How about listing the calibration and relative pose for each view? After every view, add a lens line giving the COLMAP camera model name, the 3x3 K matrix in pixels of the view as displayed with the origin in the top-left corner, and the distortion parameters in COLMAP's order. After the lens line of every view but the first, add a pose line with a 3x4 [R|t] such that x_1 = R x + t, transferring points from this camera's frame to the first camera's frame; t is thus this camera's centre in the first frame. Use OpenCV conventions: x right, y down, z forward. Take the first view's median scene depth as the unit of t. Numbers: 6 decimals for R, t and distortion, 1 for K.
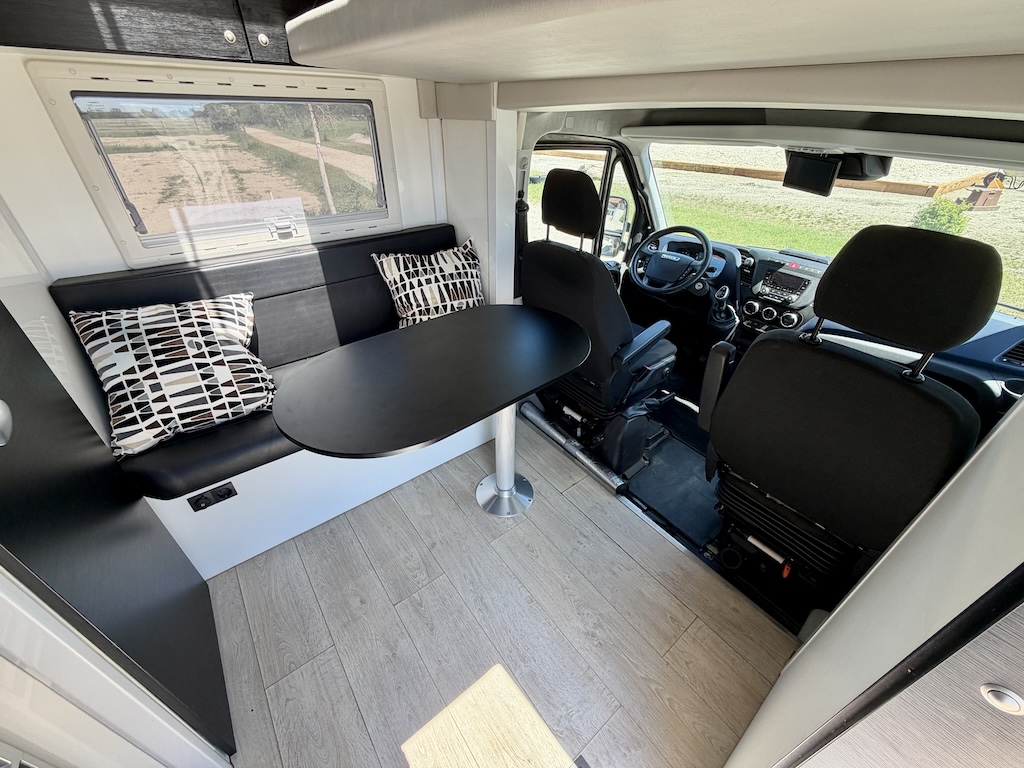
lens RADIAL K [[407.9, 0, 512.0], [0, 407.9, 384.0], [0, 0, 1]] dist [0.000584, 0.000025]
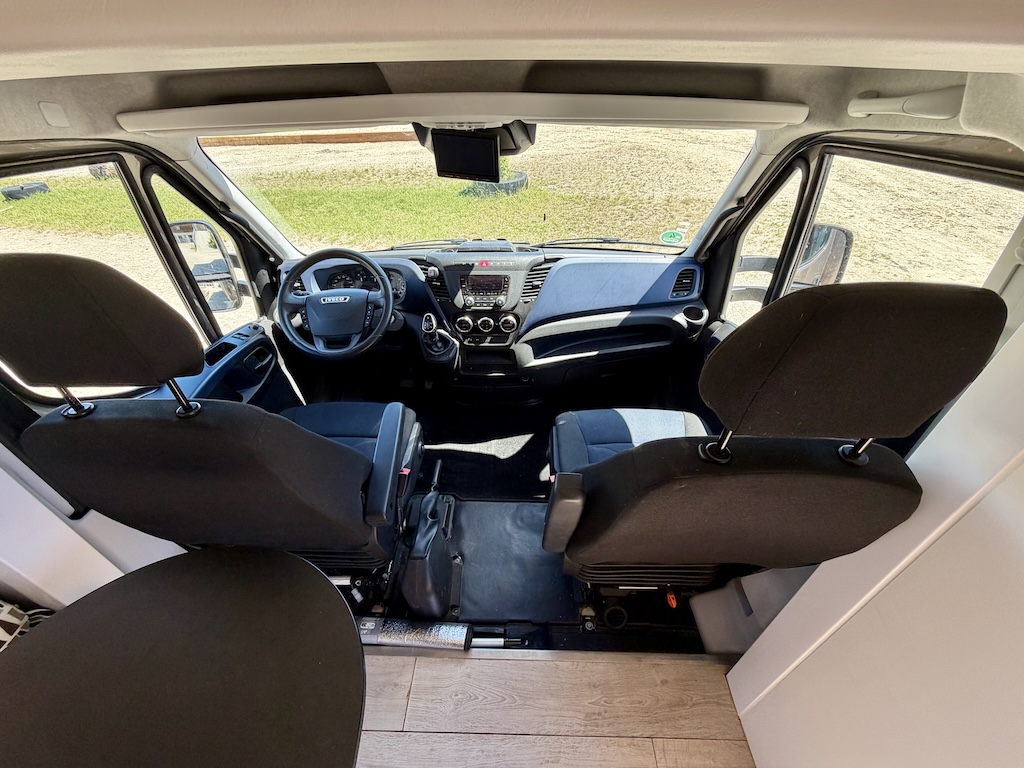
lens RADIAL K [[407.9, 0, 512.0], [0, 407.9, 384.0], [0, 0, 1]] dist [0.000584, 0.000025]
pose [[0.631142, -0.495940, 0.596408, 0.108226], [0.456116, 0.859205, 0.231787, -0.228591], [-0.627389, 0.125741, 0.768487, 0.337848]]
